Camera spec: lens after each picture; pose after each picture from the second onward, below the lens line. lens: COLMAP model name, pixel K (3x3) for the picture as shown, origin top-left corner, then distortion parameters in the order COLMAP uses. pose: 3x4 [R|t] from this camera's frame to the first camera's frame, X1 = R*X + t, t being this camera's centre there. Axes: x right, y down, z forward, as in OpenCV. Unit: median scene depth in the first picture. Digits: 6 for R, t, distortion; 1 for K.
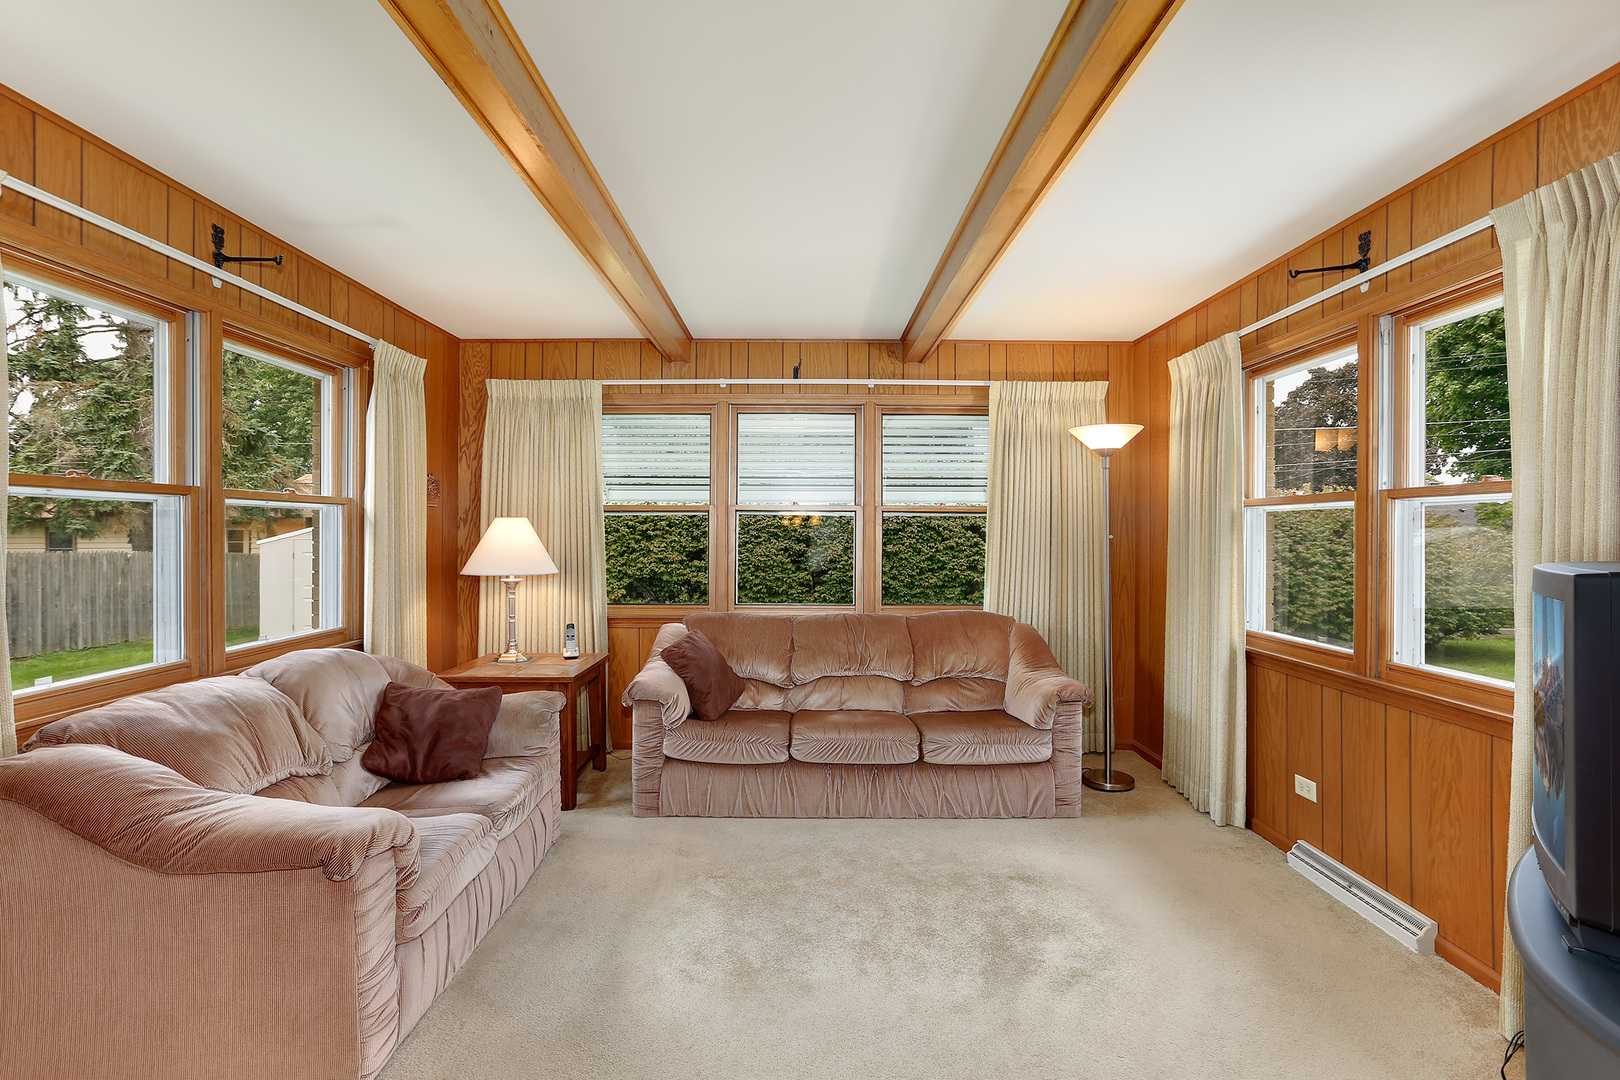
lens RADIAL K [[746.6, 0, 808.1], [0, 746.6, 533.9], [0, 0, 1]] dist [-0.001178, 0.000182]
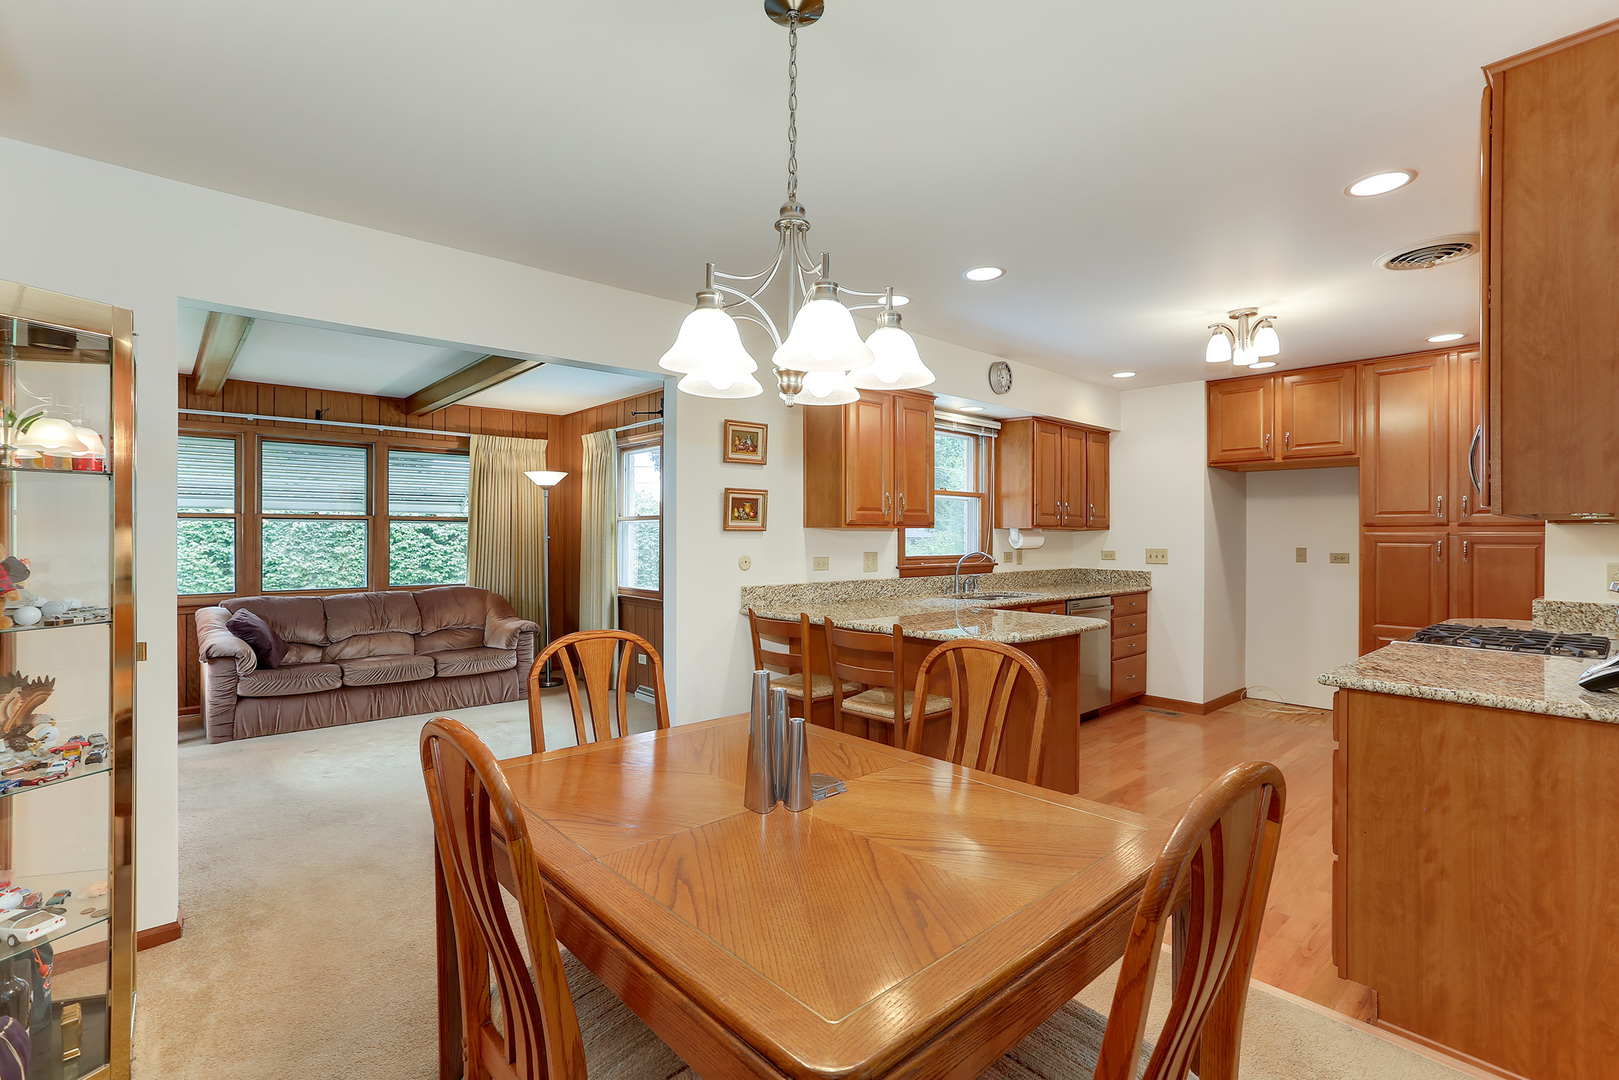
lens RADIAL K [[746.1, 0, 807.6], [0, 746.1, 533.9], [0, 0, 1]] dist [-0.001178, 0.000182]
pose [[0.747978, -0.002147, 0.663720, -0.264245], [0.003890, 0.999992, -0.001149, 0.001731], [-0.663712, 0.003441, 0.747980, -0.617959]]
